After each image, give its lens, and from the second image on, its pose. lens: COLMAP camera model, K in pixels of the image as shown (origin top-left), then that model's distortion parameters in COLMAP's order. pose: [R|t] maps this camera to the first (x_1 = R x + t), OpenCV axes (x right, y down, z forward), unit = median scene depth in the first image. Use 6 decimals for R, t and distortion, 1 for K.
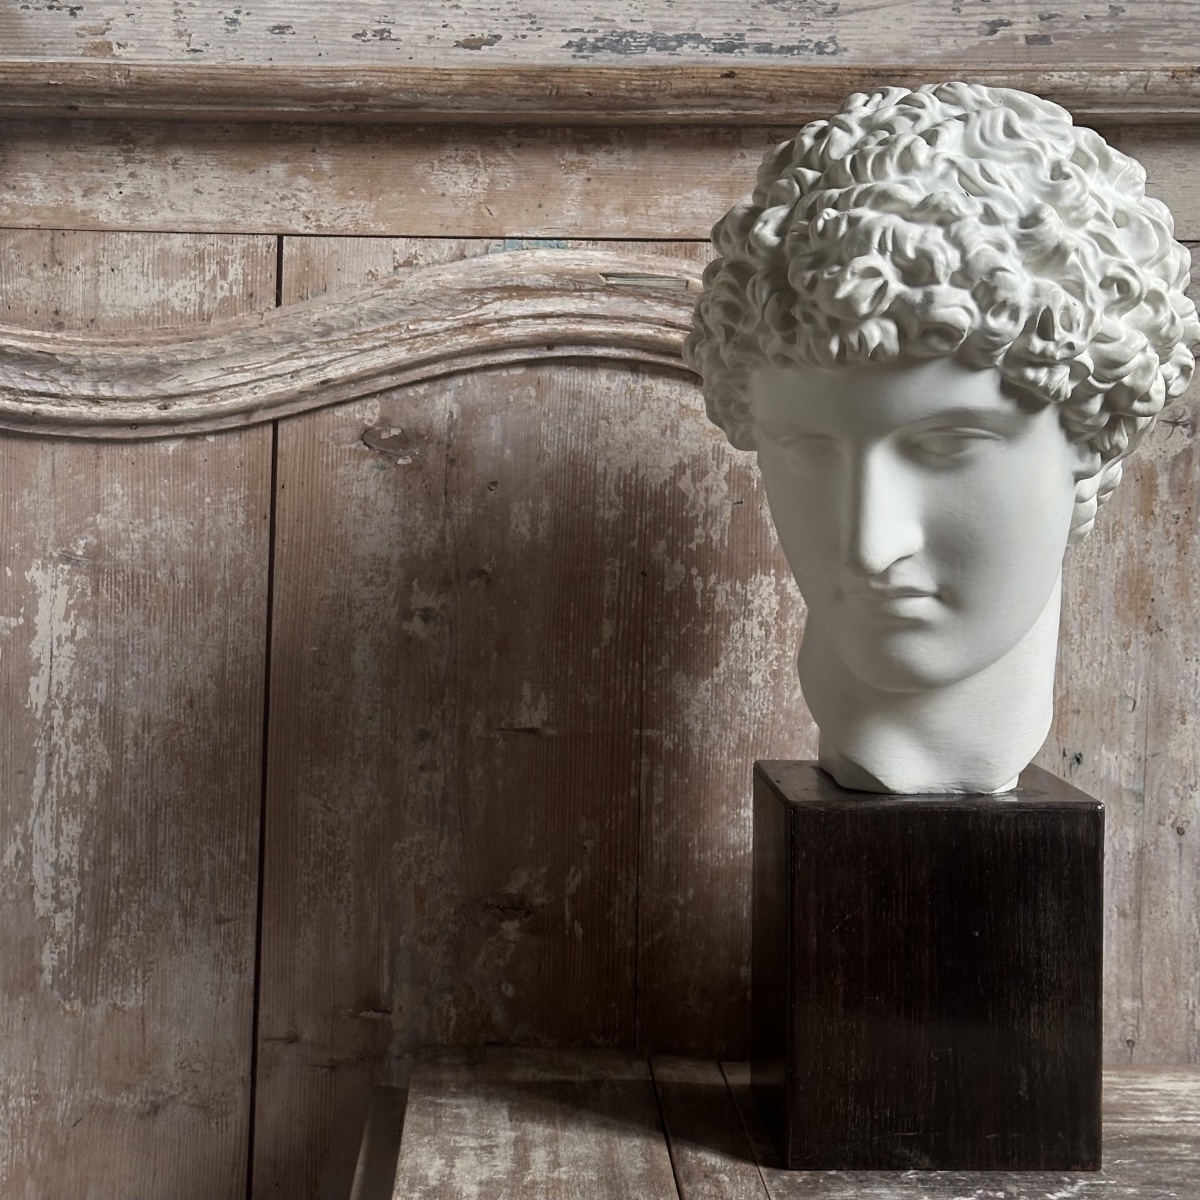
lens RADIAL K [[2260.2, 0, 590.7], [0, 2260.2, 610.7], [0, 0, 1]] dist [0.161807, 0.000000]
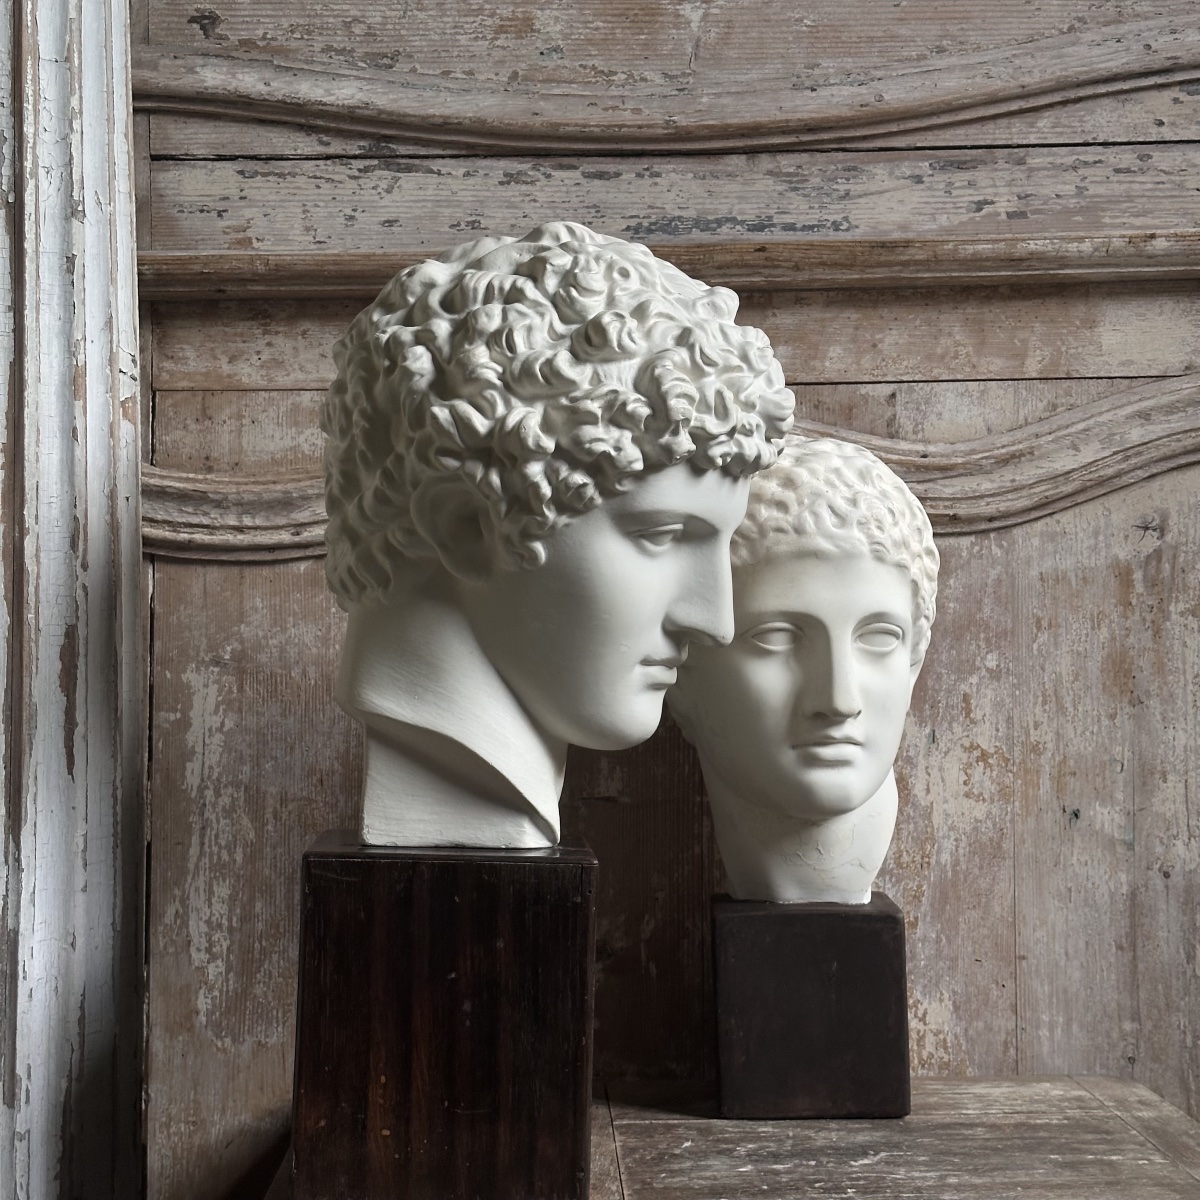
lens RADIAL K [[2260.2, 0, 602.1], [0, 2260.2, 600.7], [0, 0, 1]] dist [0.161807, 0.000000]
pose [[0.999637, -0.023106, -0.013858, -0.011029], [0.021891, 0.996376, -0.082197, 0.046992], [0.015707, 0.081863, 0.996520, -0.181779]]
